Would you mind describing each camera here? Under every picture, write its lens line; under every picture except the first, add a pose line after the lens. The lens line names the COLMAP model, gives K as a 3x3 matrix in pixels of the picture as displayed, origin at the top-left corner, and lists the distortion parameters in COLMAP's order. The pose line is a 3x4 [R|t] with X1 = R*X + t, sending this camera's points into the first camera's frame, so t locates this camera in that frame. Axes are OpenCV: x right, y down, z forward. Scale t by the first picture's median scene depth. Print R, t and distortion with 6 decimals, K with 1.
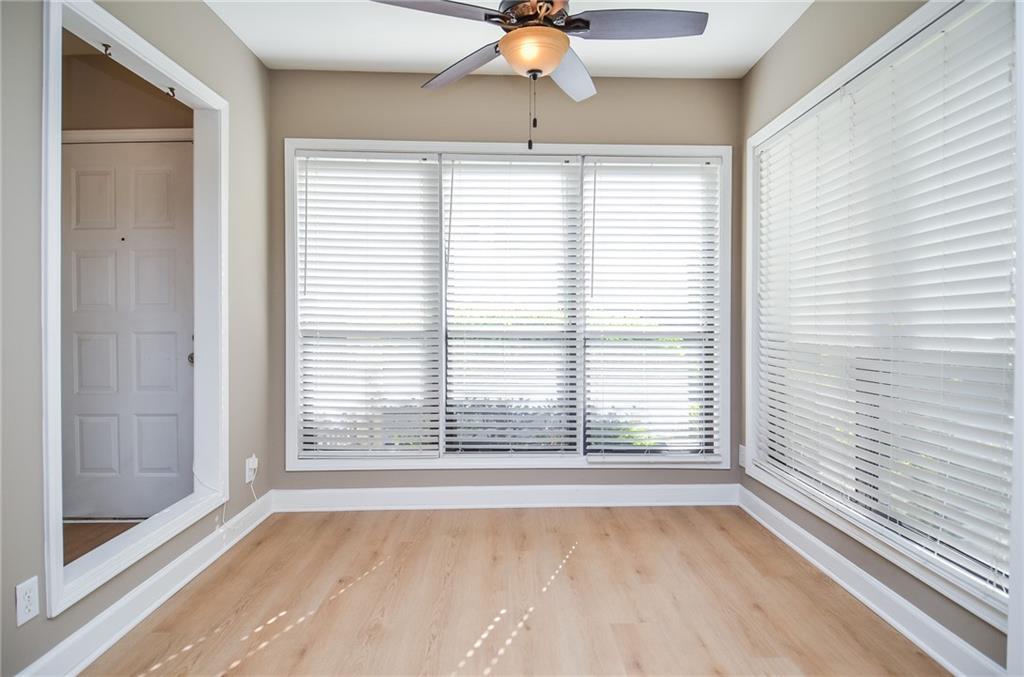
lens RADIAL K [[533.5, 0, 517.9], [0, 533.5, 330.8], [0, 0, 1]] dist [0.014204, -0.020707]
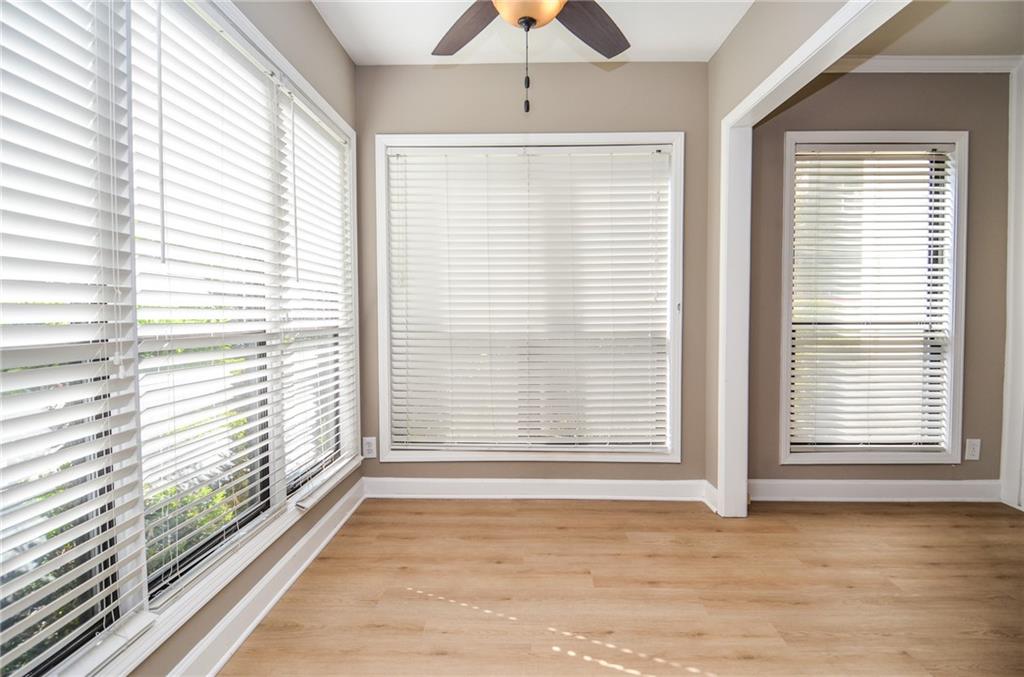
lens RADIAL K [[533.5, 0, 512.0], [0, 533.5, 337.2], [0, 0, 1]] dist [0.014204, -0.020707]
pose [[0.058640, -0.047141, 0.997166, -0.561602], [0.016900, 0.998788, 0.046224, -0.016646], [-0.998136, 0.014142, 0.059365, 0.667476]]
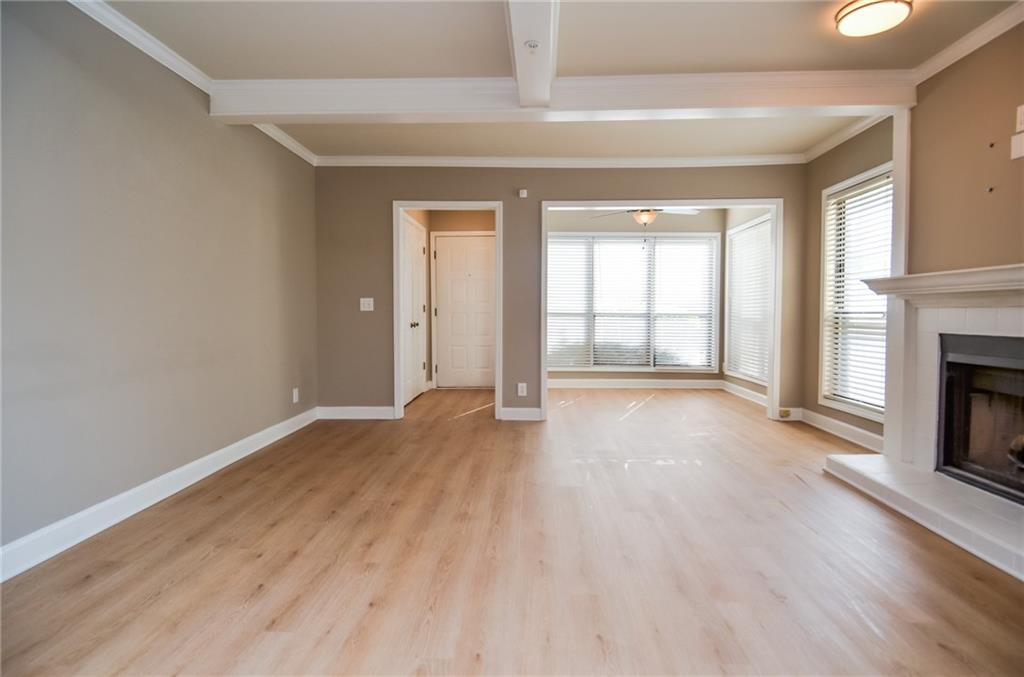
lens RADIAL K [[533.5, 0, 514.3], [0, 533.5, 332.4], [0, 0, 1]] dist [0.014204, -0.020707]
pose [[0.998216, 0.007306, -0.059260, -0.347203], [-0.006266, 0.999823, 0.017723, 0.047866], [0.059379, -0.017321, 0.998085, -1.354003]]
